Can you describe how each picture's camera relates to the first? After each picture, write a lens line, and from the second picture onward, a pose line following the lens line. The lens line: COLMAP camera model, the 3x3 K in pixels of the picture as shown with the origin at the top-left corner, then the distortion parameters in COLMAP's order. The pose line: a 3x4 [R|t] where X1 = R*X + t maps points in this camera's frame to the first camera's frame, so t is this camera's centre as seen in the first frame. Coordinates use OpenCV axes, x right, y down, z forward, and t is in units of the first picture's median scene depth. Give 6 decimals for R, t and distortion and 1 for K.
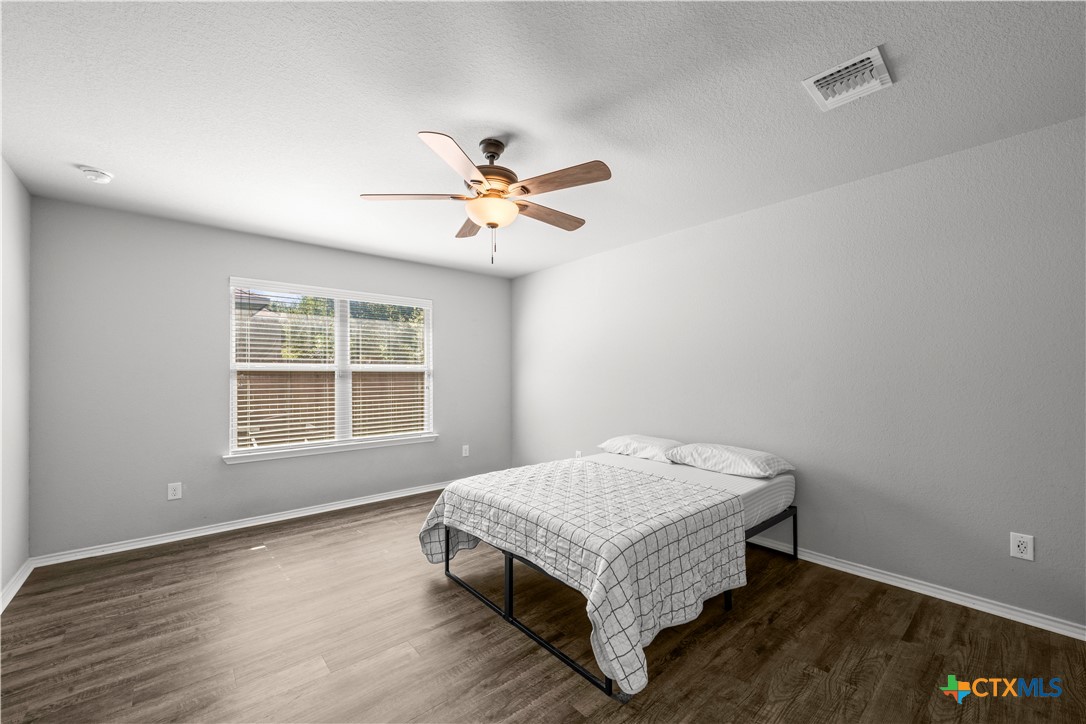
lens RADIAL K [[421.8, 0, 539.3], [0, 421.8, 366.6], [0, 0, 1]] dist [0.000394, -0.000181]
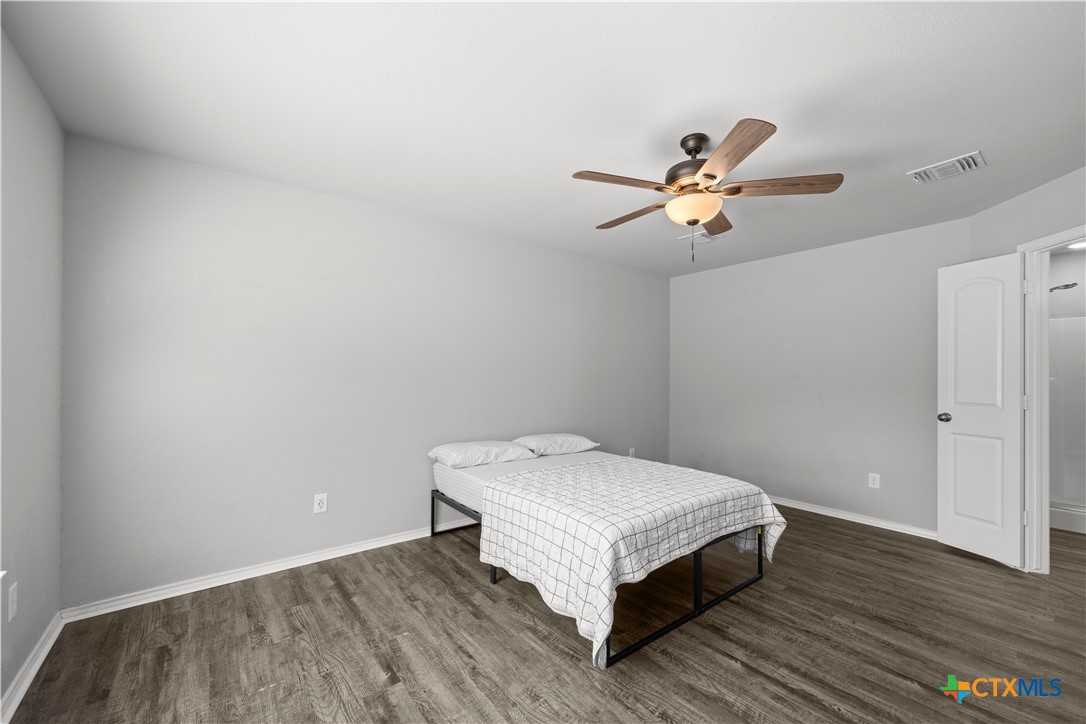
lens RADIAL K [[440.6, 0, 559.7], [0, 440.6, 368.4], [0, 0, 1]] dist [0.001298, -0.000273]
pose [[0.036720, 0.011104, 0.999264, -1.209636], [-0.024725, 0.999642, -0.010199, 0.024437], [-0.999020, -0.024333, 0.036981, 1.365046]]
